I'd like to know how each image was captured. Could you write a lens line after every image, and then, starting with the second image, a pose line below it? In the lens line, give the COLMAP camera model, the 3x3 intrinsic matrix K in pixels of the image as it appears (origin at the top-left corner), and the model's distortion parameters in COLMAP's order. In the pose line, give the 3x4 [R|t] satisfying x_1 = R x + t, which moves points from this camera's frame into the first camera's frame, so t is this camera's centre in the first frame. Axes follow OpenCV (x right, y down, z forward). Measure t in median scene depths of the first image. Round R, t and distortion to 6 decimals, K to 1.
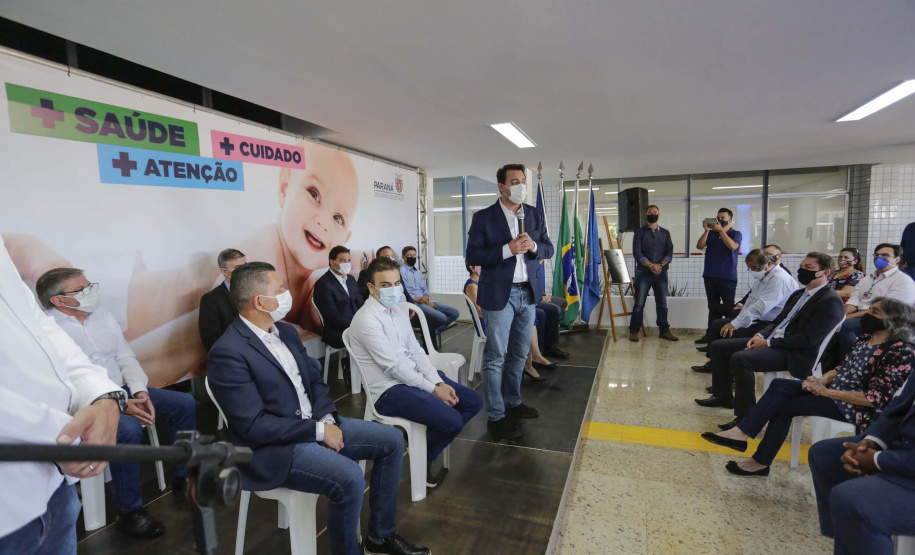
lens RADIAL K [[447.6, 0, 431.8], [0, 447.6, 282.7], [0, 0, 1]] dist [-0.014610, 0.001846]
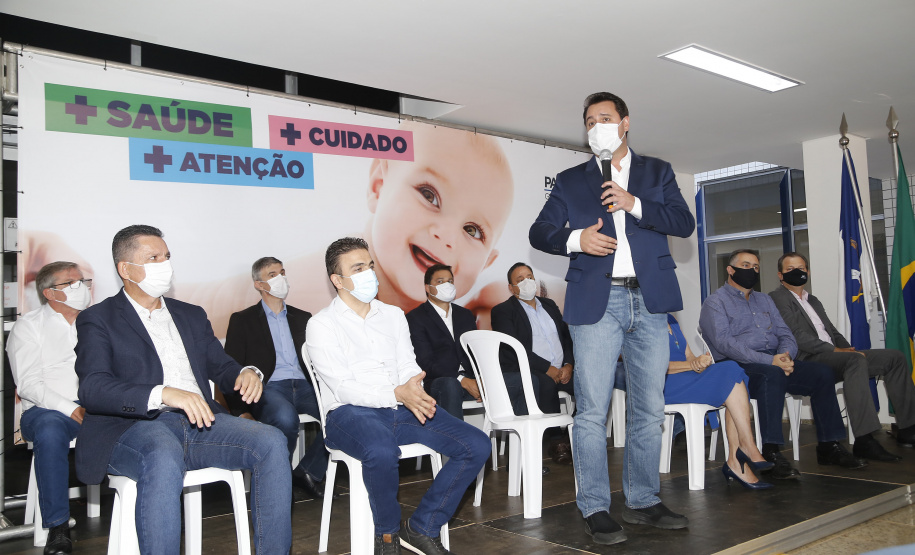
lens RADIAL K [[739.3, 0, 443.2], [0, 739.3, 288.2], [0, 0, 1]] dist [-0.038380, 0.033618]
pose [[0.875760, -0.035184, -0.481463, 0.438514], [-0.034206, 0.990311, -0.134587, 0.144673], [0.481533, 0.134334, 0.866072, 0.039535]]
